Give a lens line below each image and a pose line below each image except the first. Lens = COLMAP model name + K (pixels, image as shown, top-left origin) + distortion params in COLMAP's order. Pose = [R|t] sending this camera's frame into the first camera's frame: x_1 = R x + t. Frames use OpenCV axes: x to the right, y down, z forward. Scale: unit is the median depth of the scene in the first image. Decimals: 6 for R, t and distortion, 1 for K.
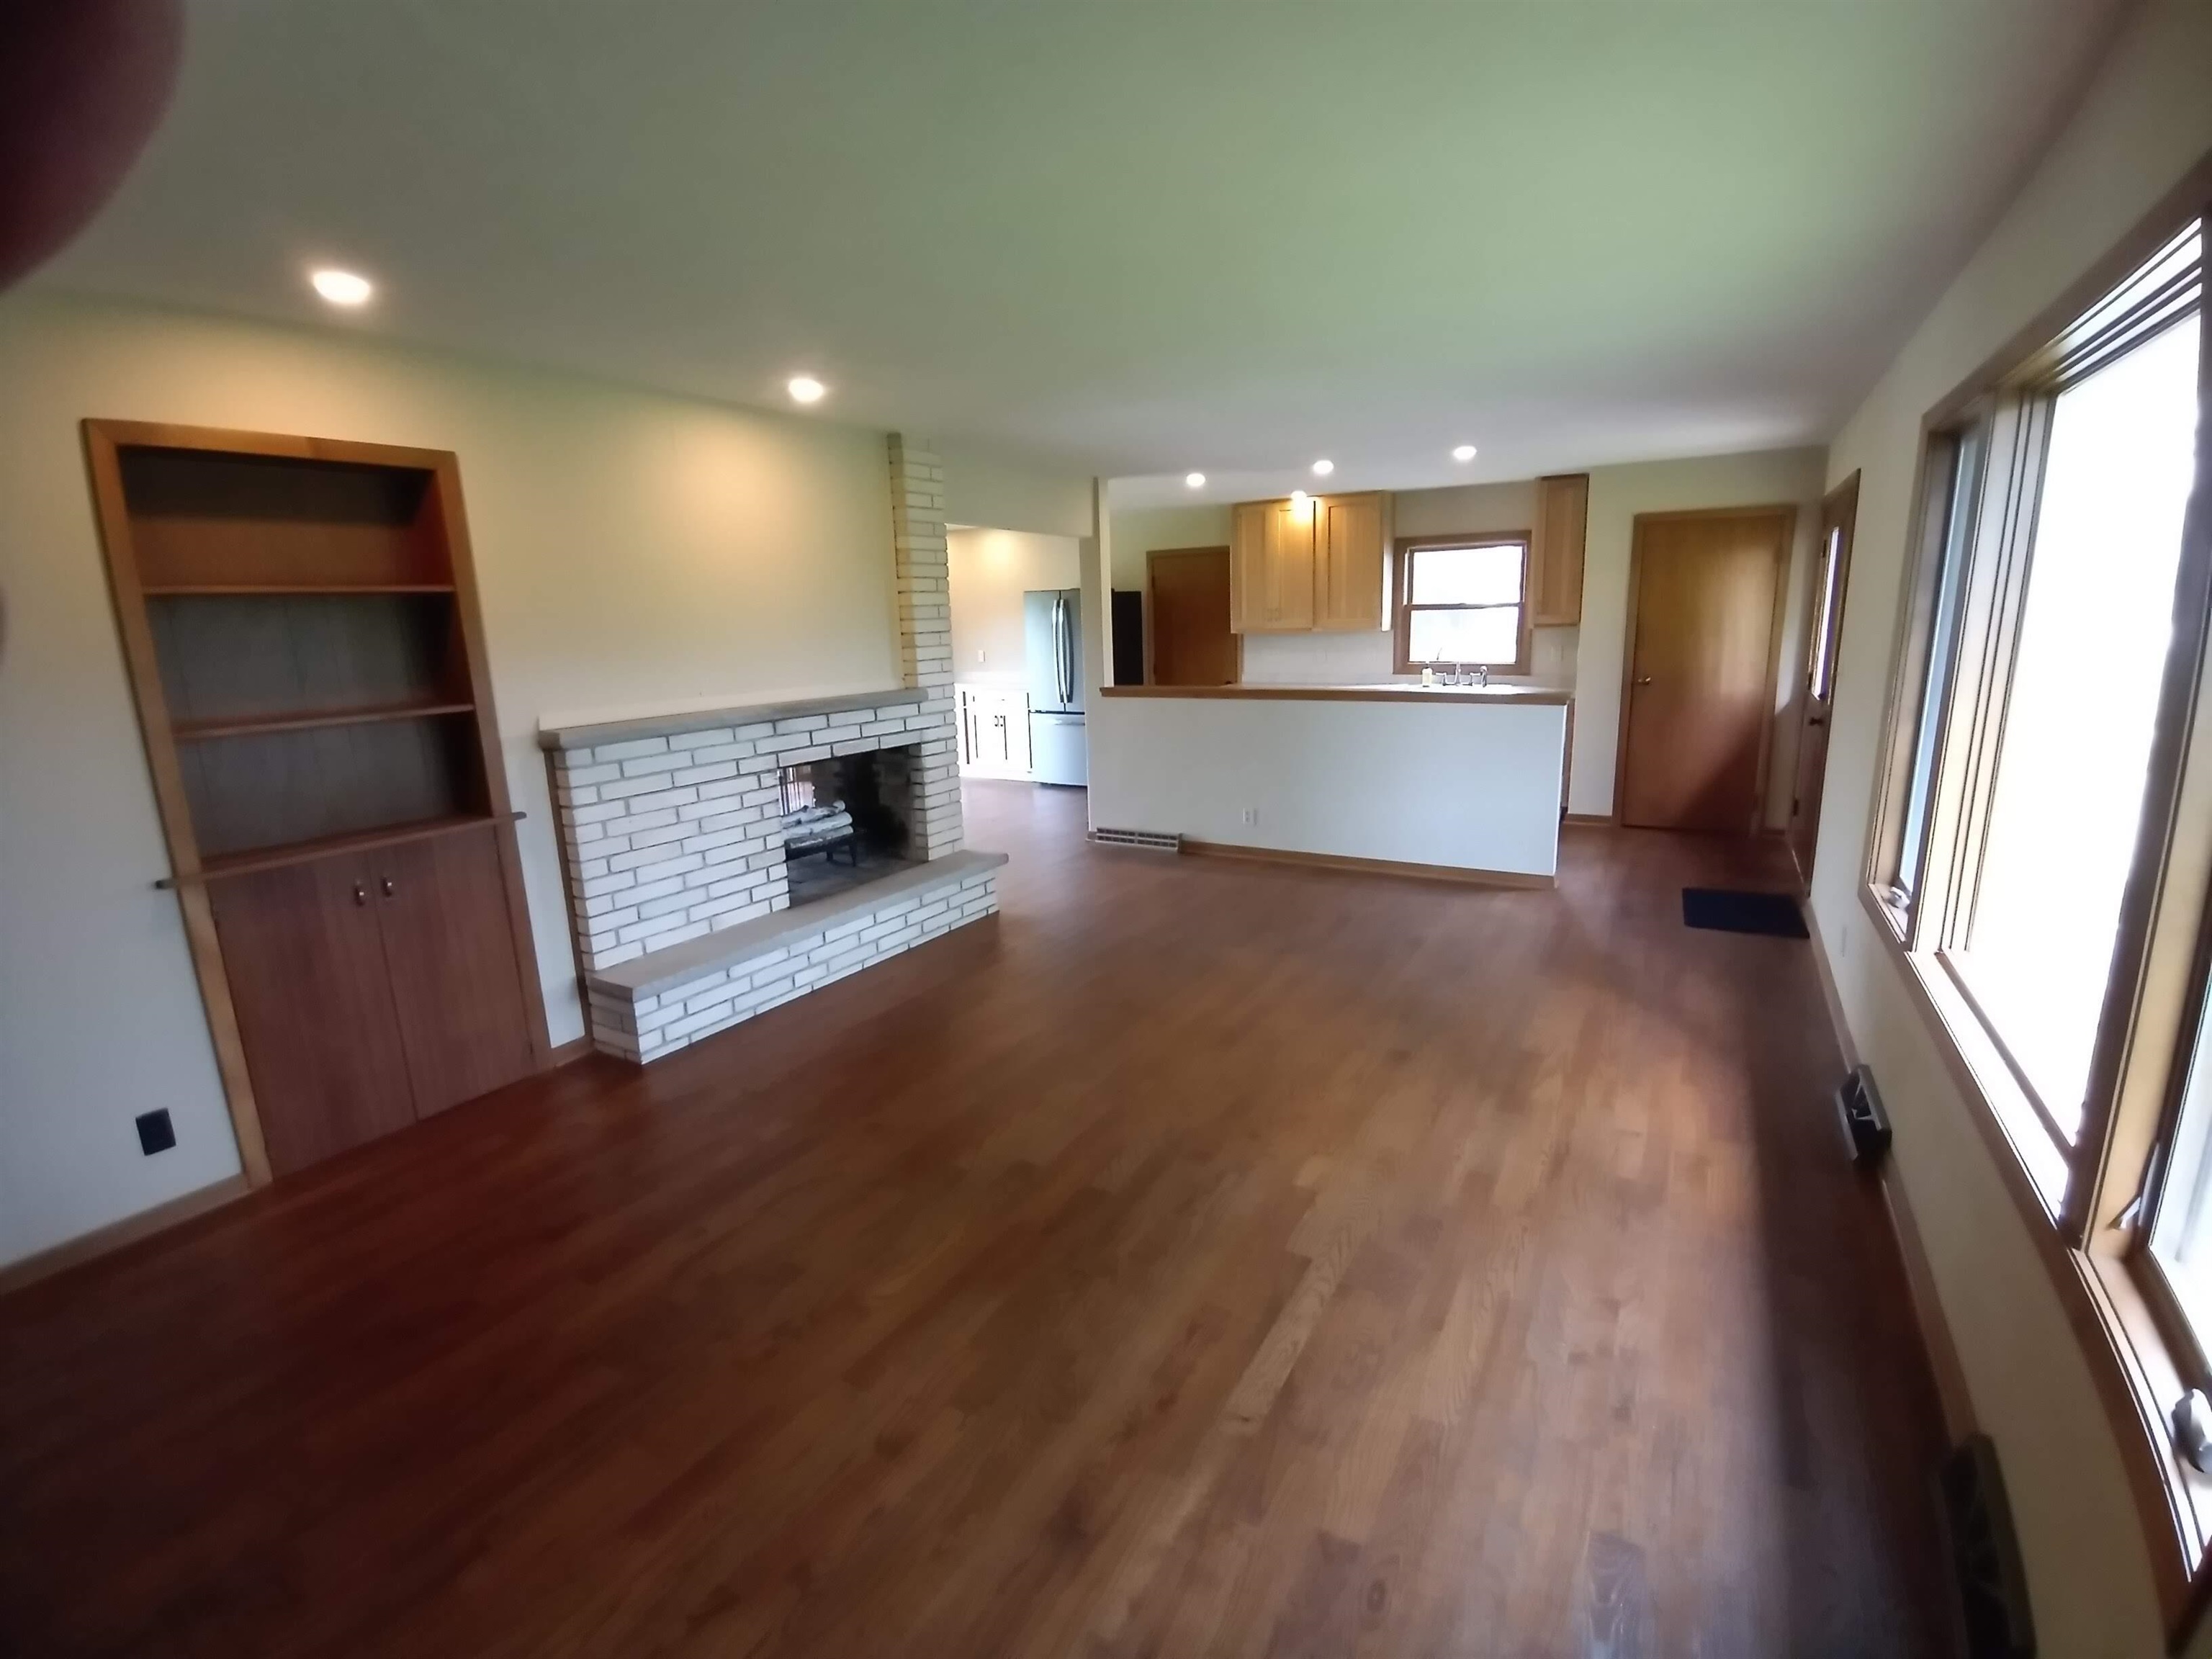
lens RADIAL K [[1003.7, 0, 1109.3], [0, 1003.7, 831.8], [0, 0, 1]] dist [-0.014150, -0.002248]
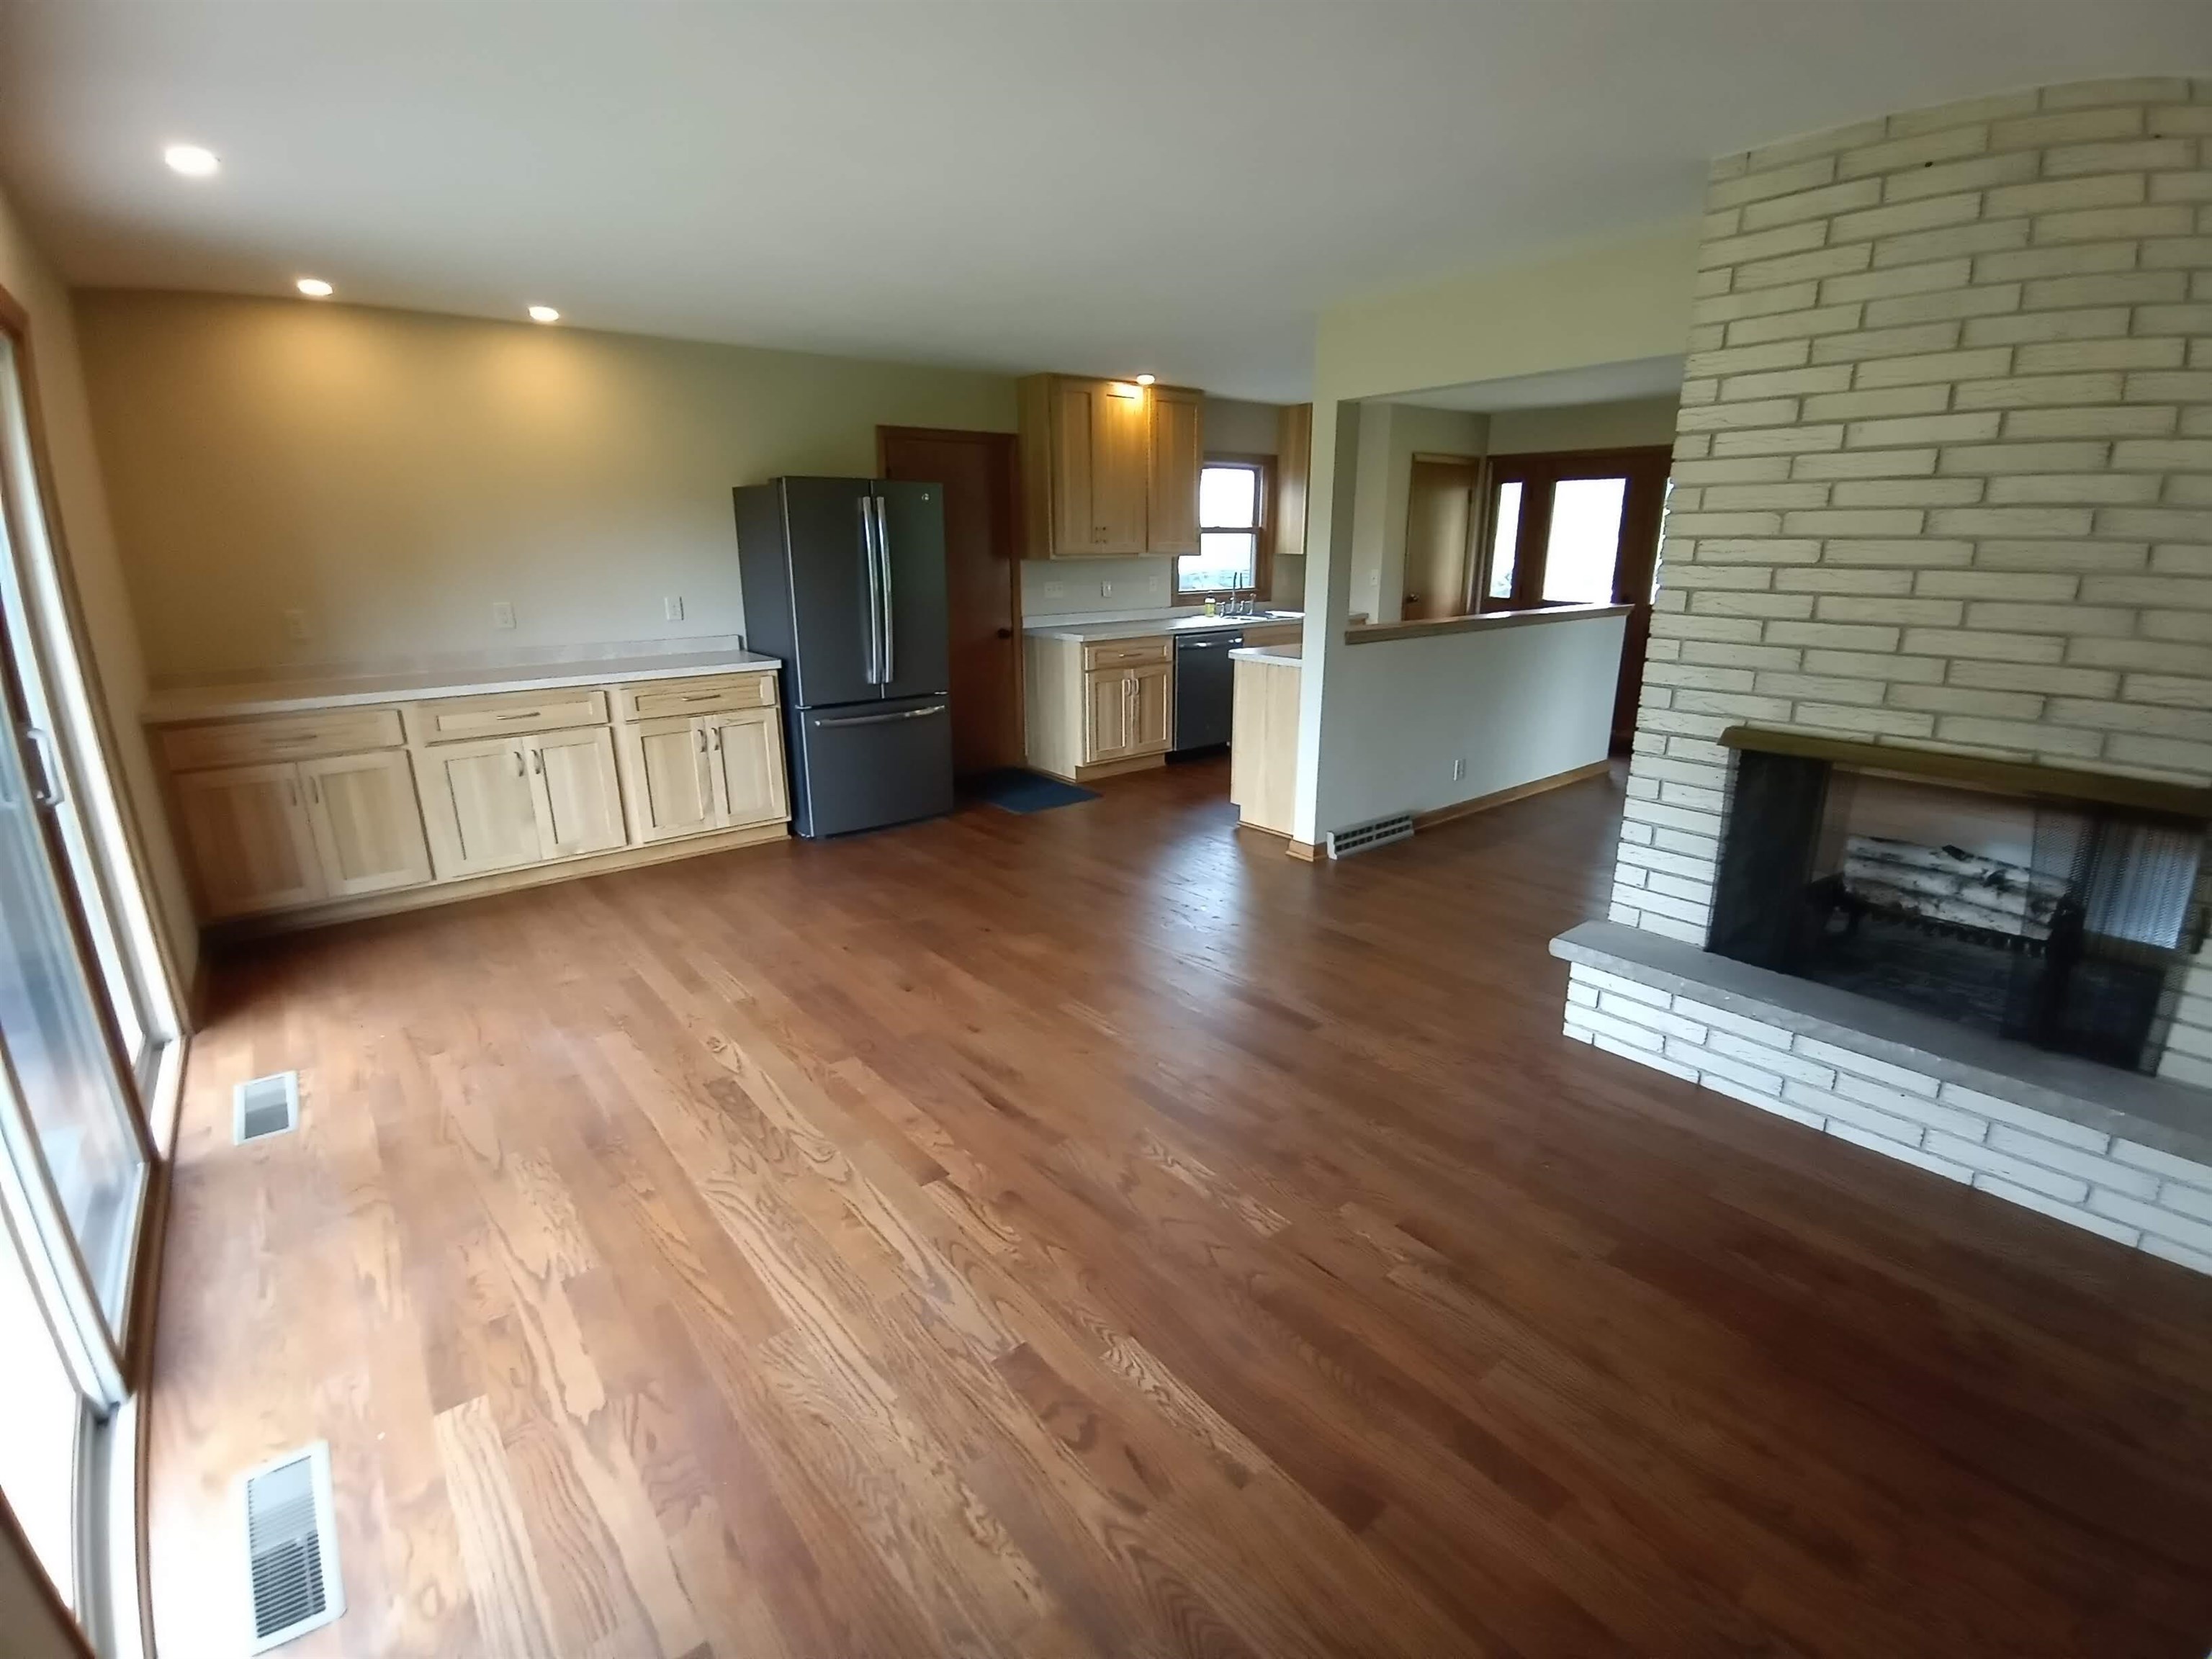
lens RADIAL K [[1003.7, 0, 1110.4], [0, 1003.7, 826.7], [0, 0, 1]] dist [-0.014150, -0.002248]
pose [[0.343751, -0.234569, 0.909292, -1.011181], [0.195048, 0.965017, 0.175208, -0.235333], [-0.918581, 0.117128, 0.377478, 1.282418]]
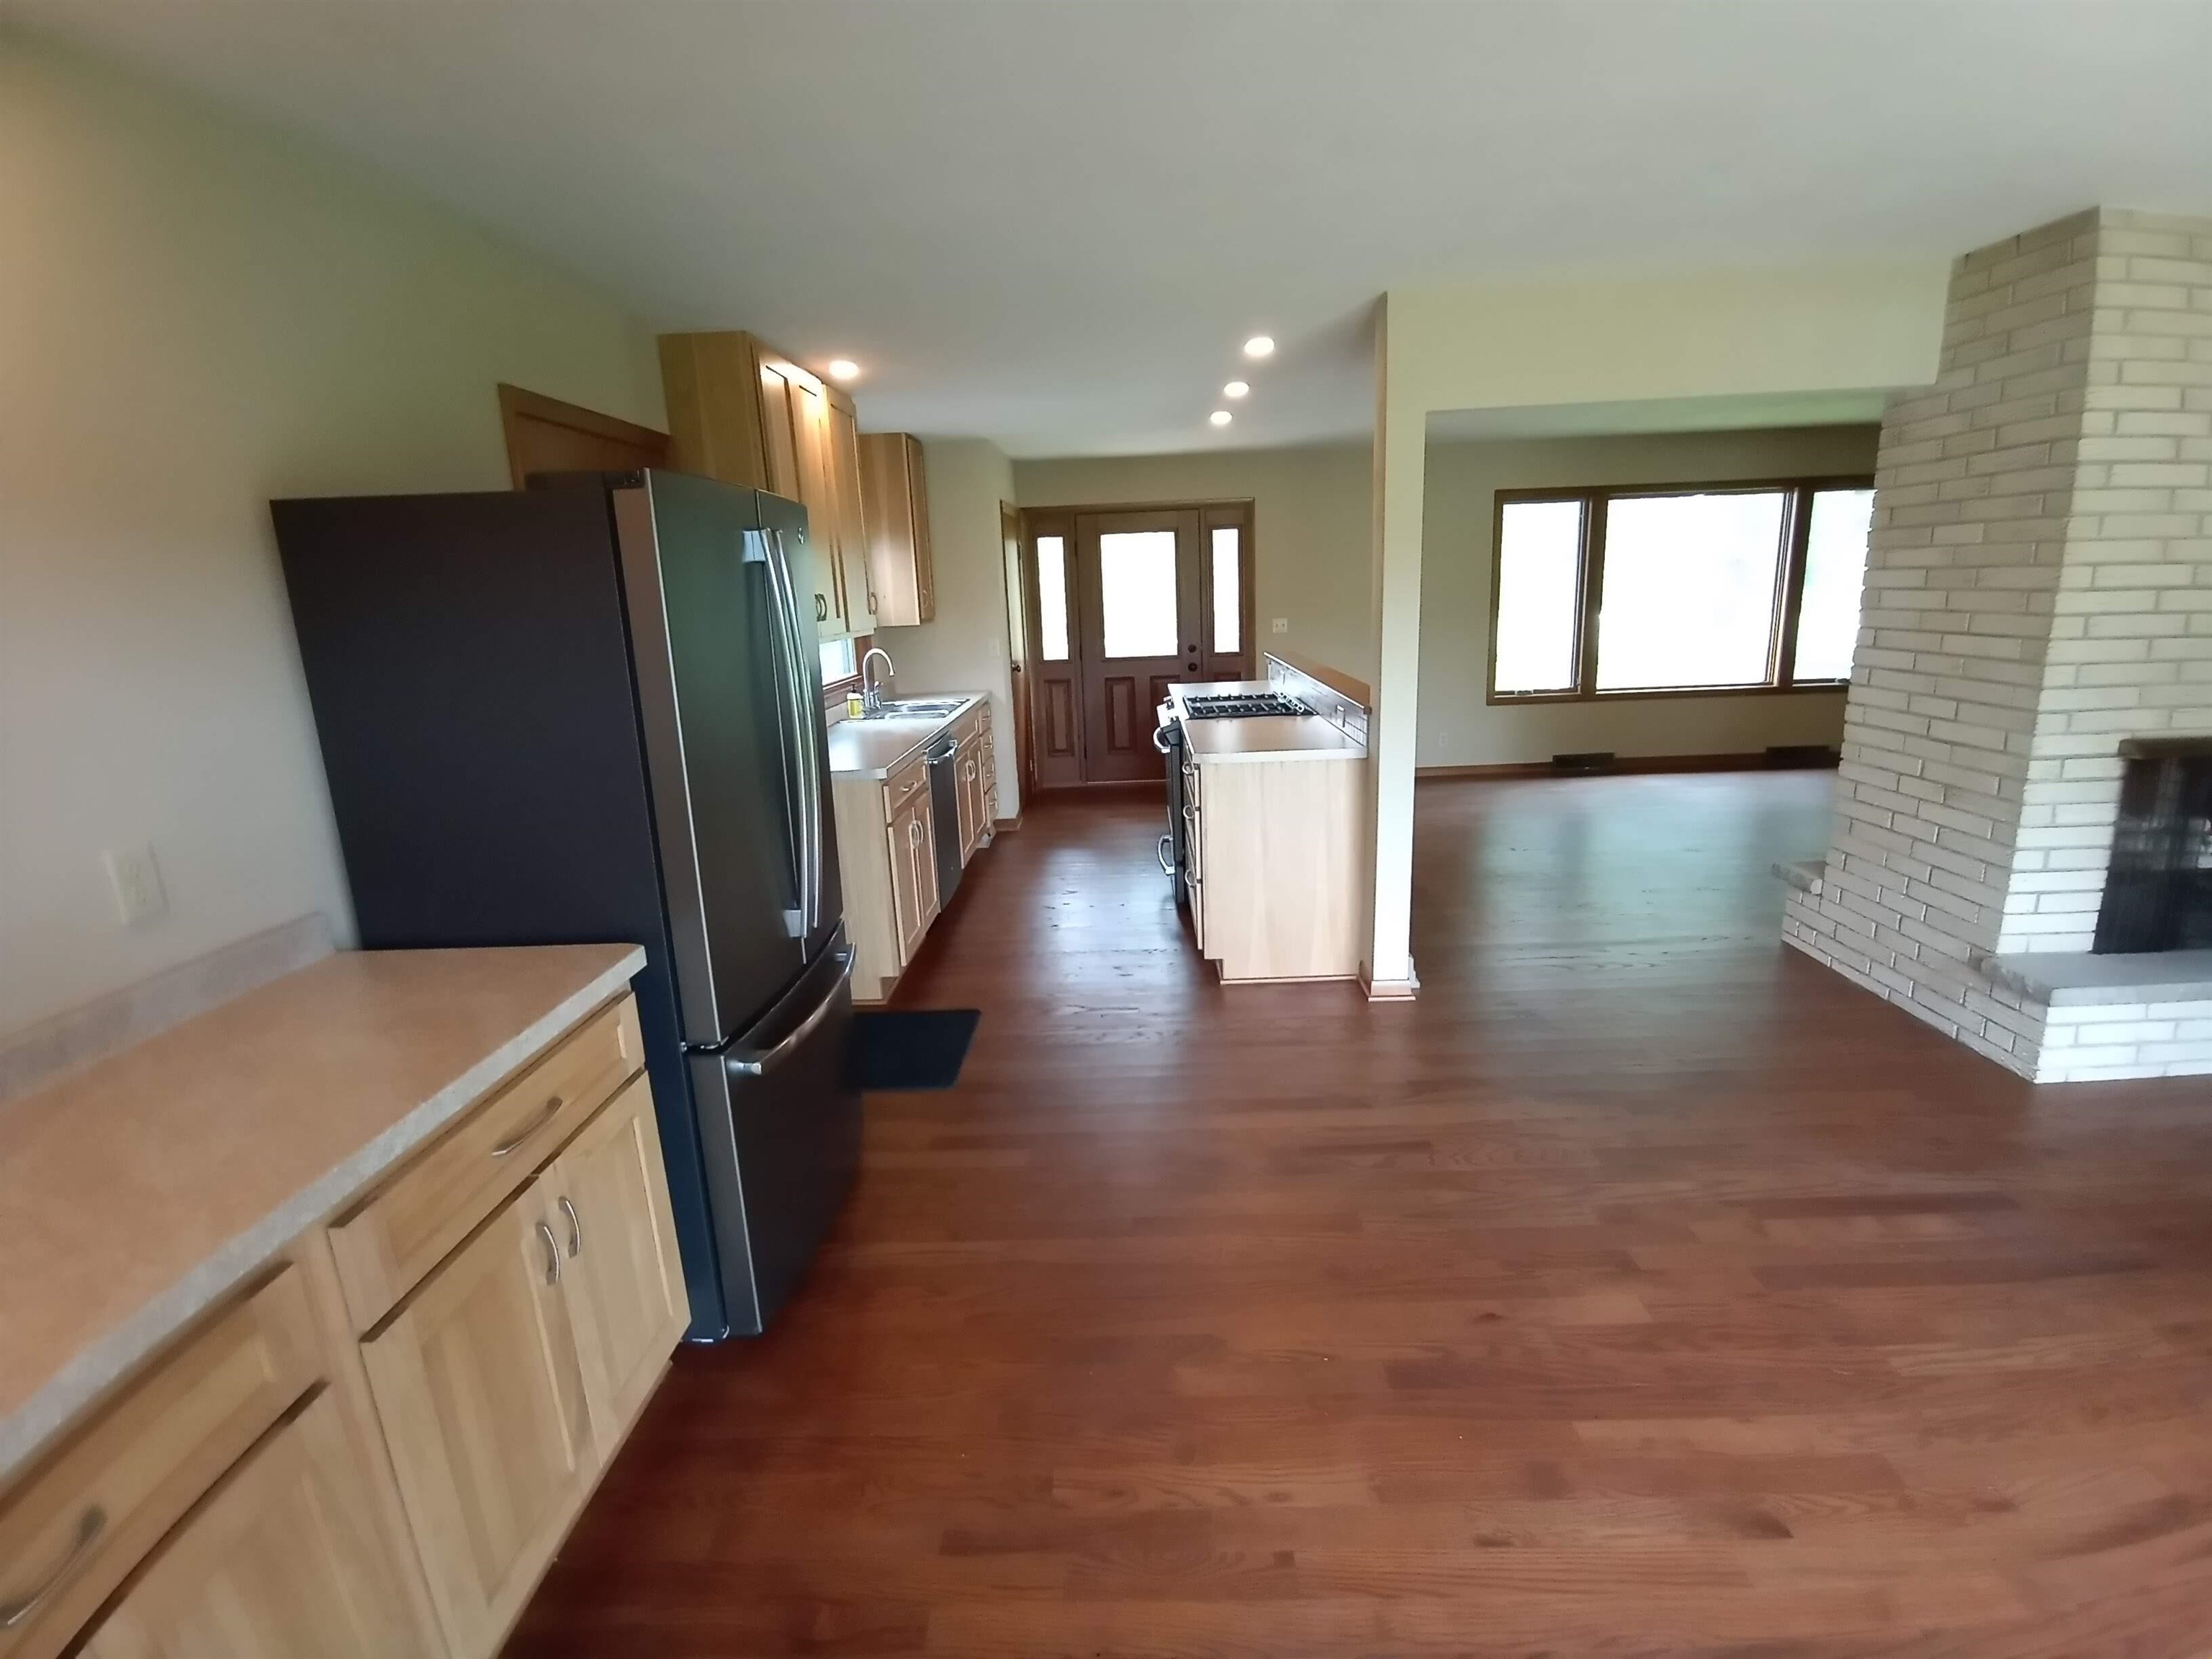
lens RADIAL K [[1003.7, 0, 1118.1], [0, 1003.7, 826.9], [0, 0, 1]] dist [-0.014150, -0.002248]
pose [[-0.488666, -0.156633, 0.858296, -0.573085], [0.240527, 0.921445, 0.305100, -0.403260], [-0.838661, 0.355536, -0.412605, 1.946559]]
